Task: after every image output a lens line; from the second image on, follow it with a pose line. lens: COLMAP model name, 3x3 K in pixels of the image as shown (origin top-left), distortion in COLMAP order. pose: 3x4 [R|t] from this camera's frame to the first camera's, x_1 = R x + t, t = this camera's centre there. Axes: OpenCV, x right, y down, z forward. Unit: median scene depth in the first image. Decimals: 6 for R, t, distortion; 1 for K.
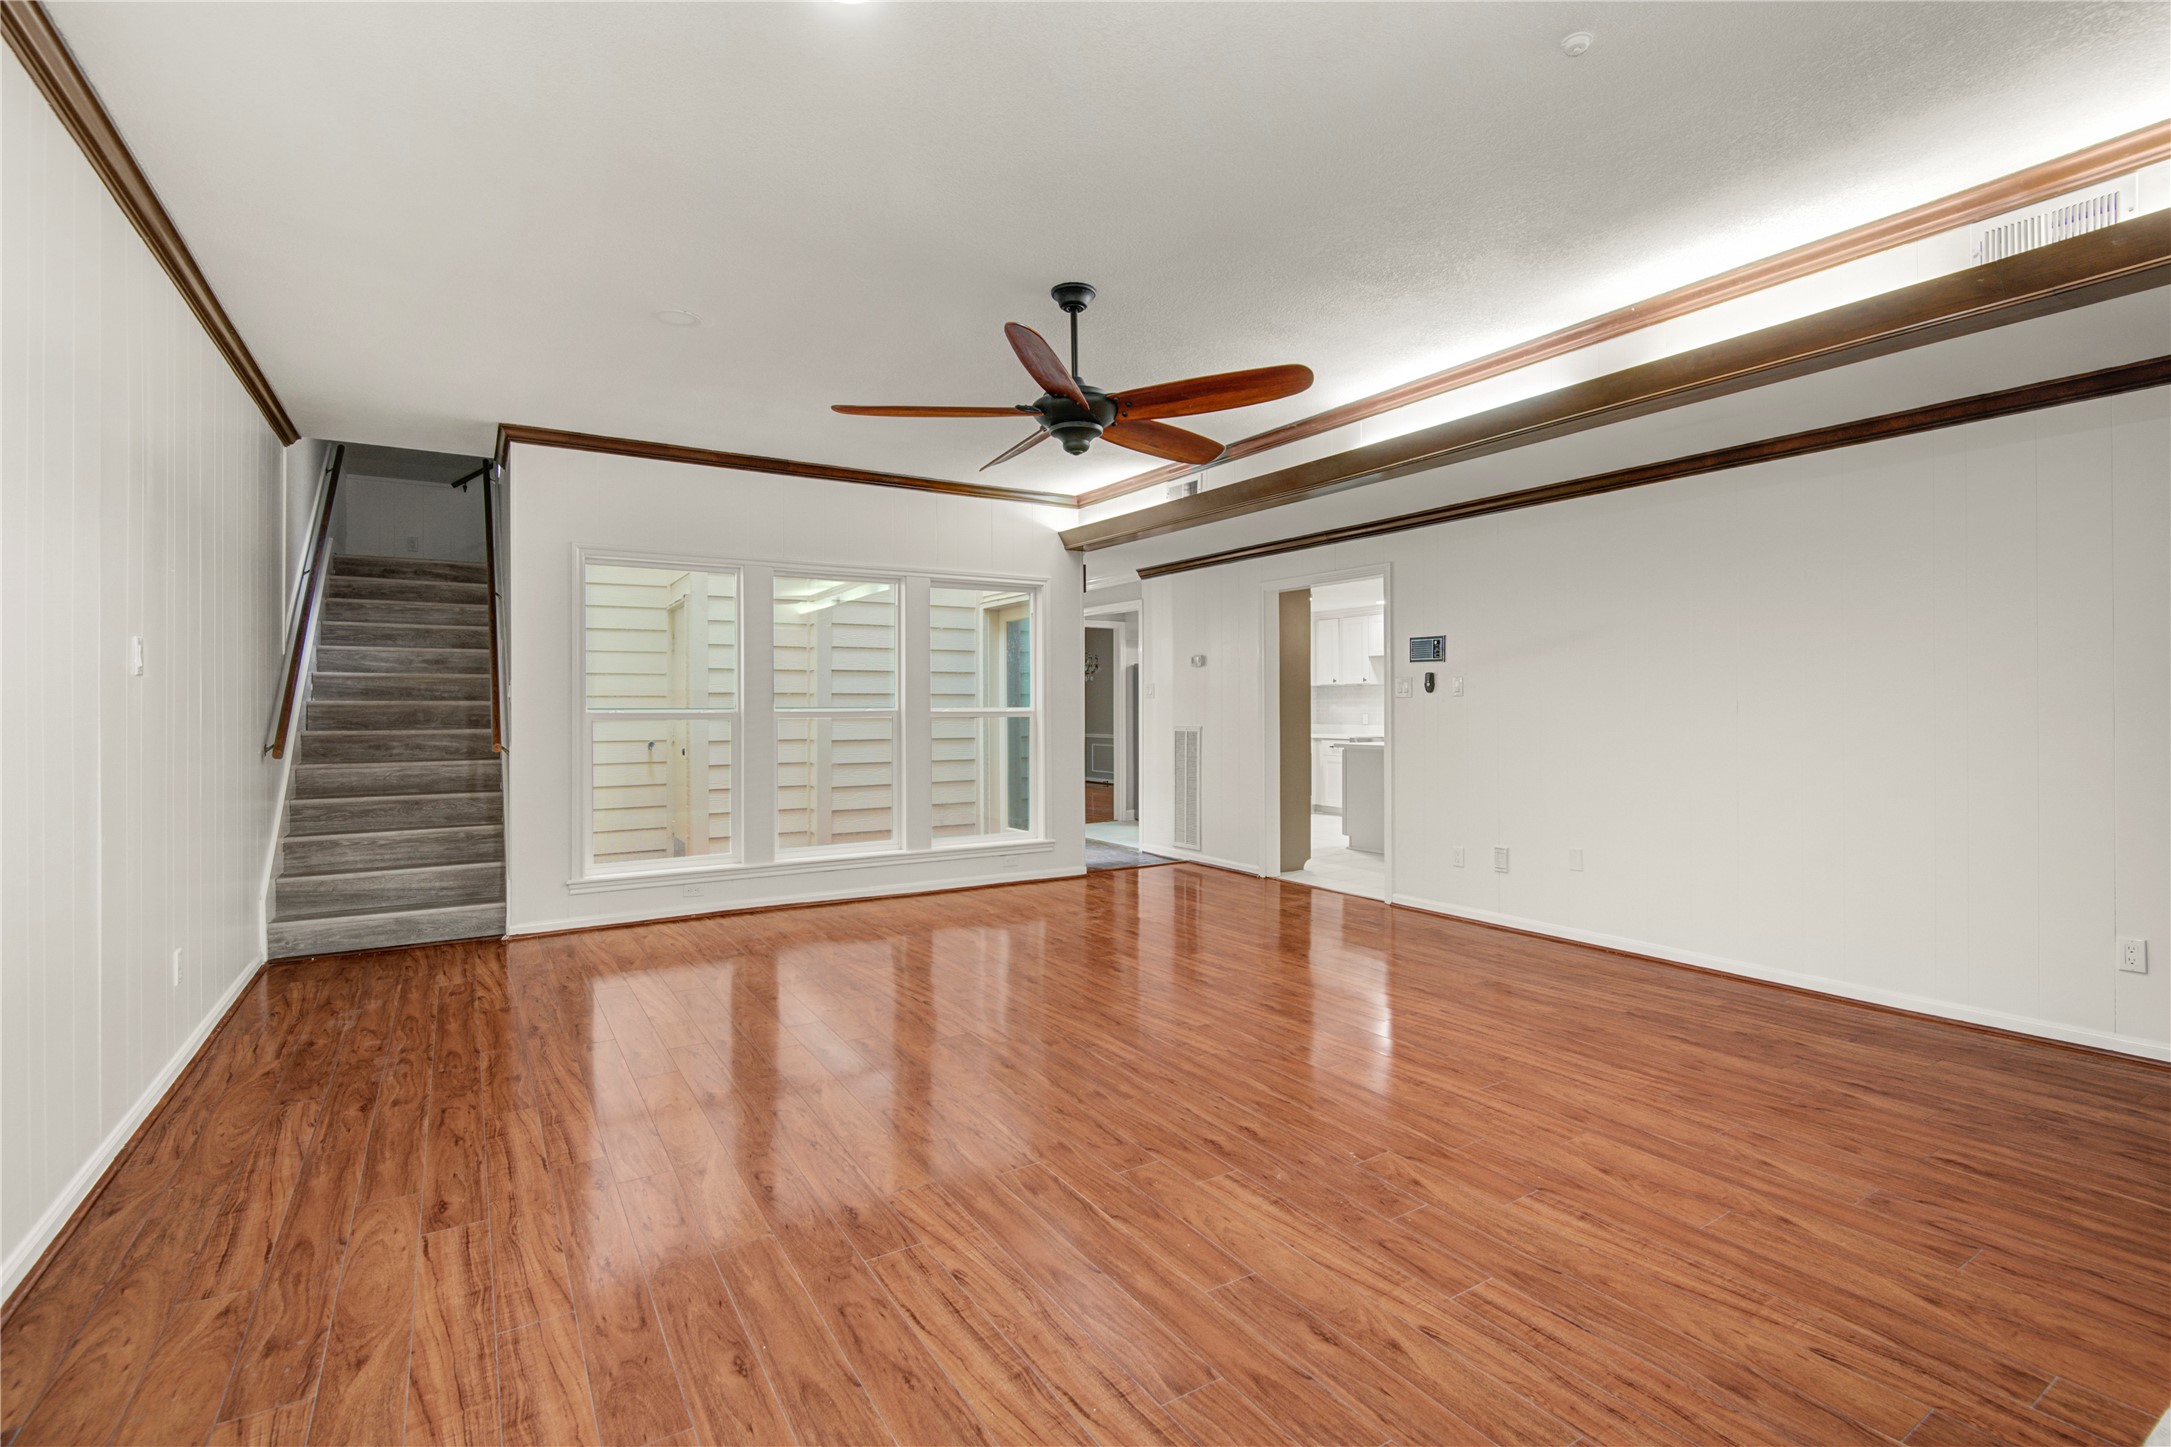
lens RADIAL K [[989.3, 0, 1082.7], [0, 989.3, 704.9], [0, 0, 1]] dist [0.005052, -0.004696]
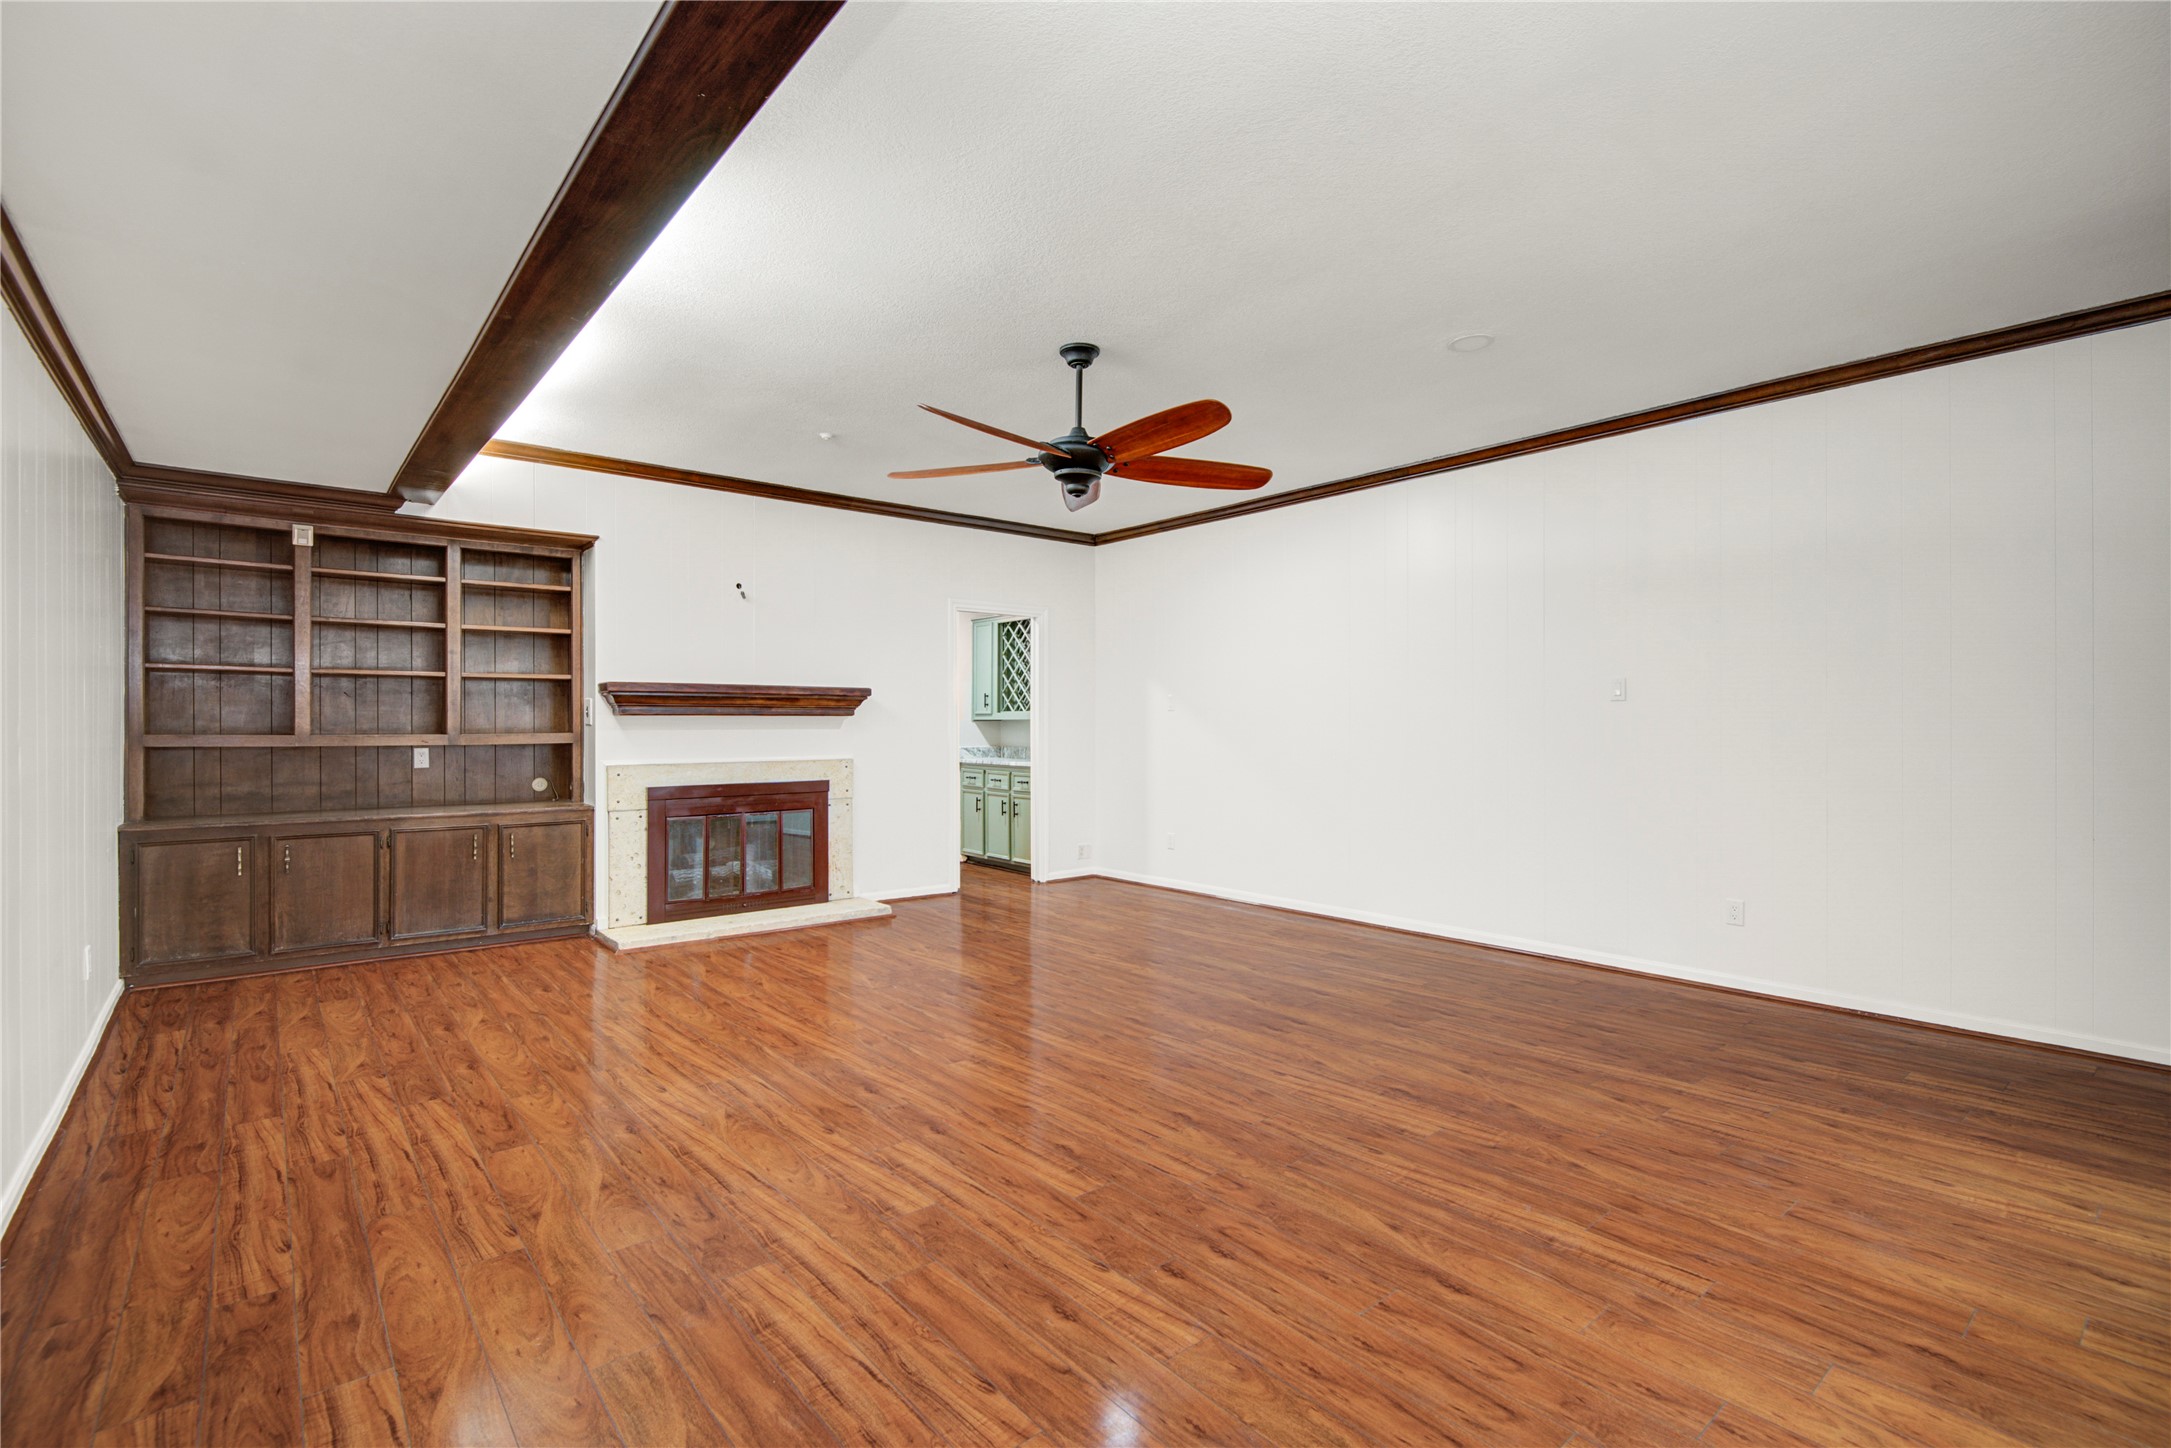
lens RADIAL K [[989.3, 0, 1080.7], [0, 989.3, 713.4], [0, 0, 1]] dist [0.005052, -0.004696]
pose [[-0.991474, 0.003816, -0.130247, 0.174583], [0.004510, 0.999977, -0.005032, -0.003441], [0.130225, -0.005577, -0.991469, 2.666743]]
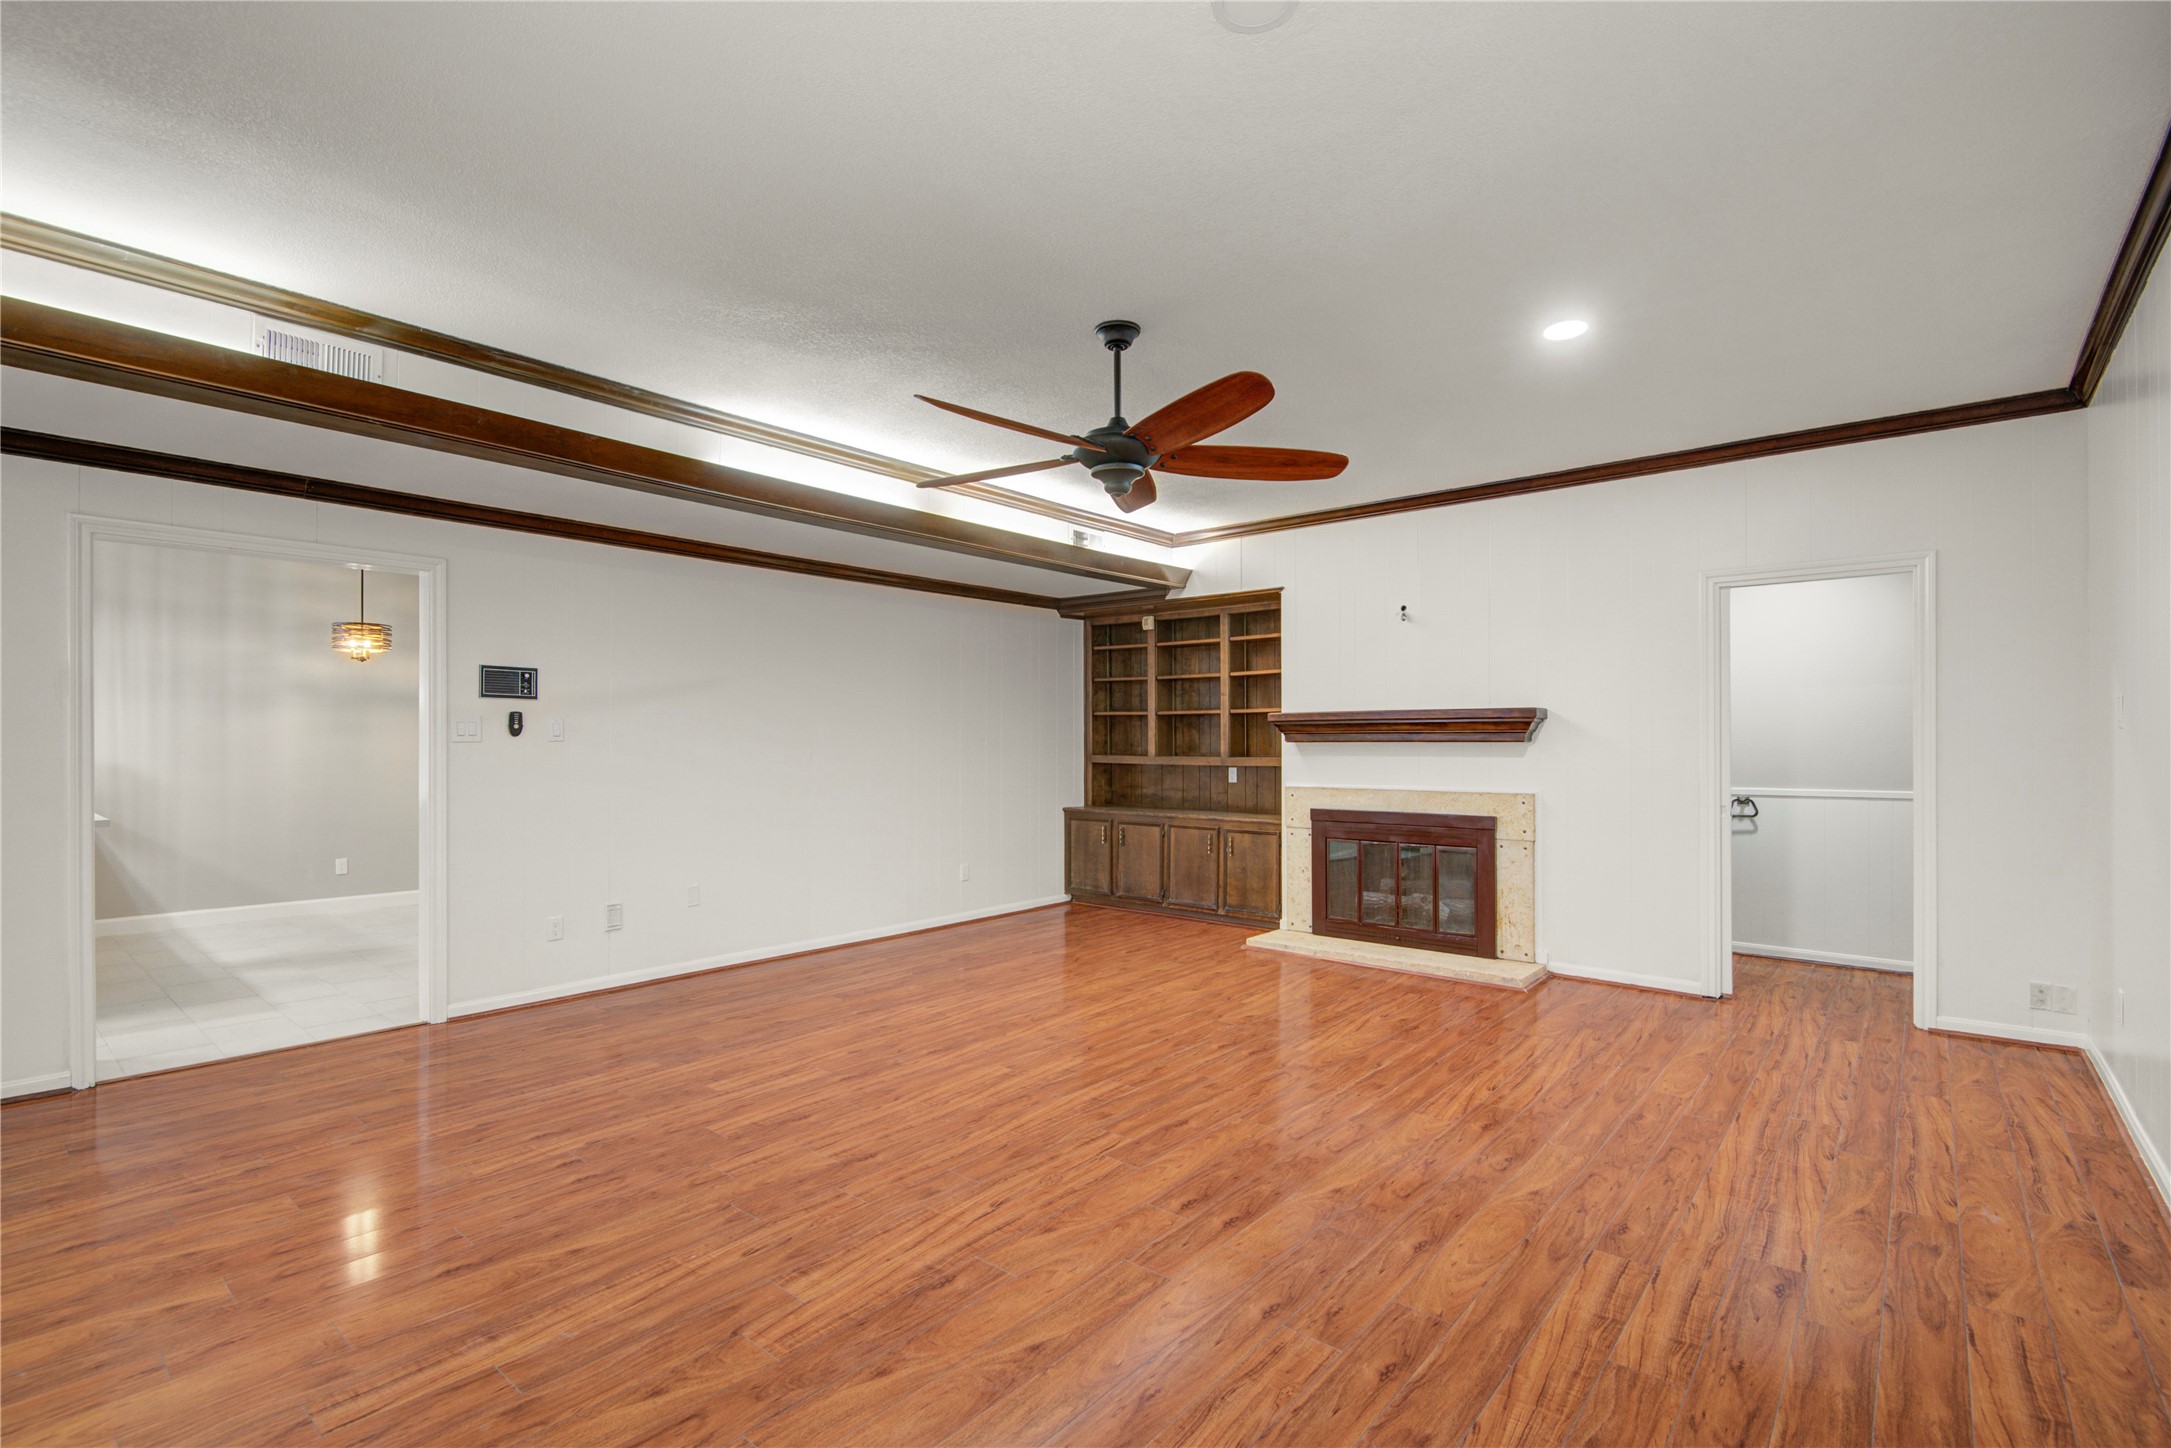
lens RADIAL K [[989.3, 0, 1085.4], [0, 989.3, 741.9], [0, 0, 1]] dist [0.005052, -0.004696]
pose [[-0.301433, 0.006640, 0.953464, -1.182702], [0.002930, 0.999977, -0.006038, -0.003457], [-0.953483, 0.000974, -0.301446, 1.679021]]
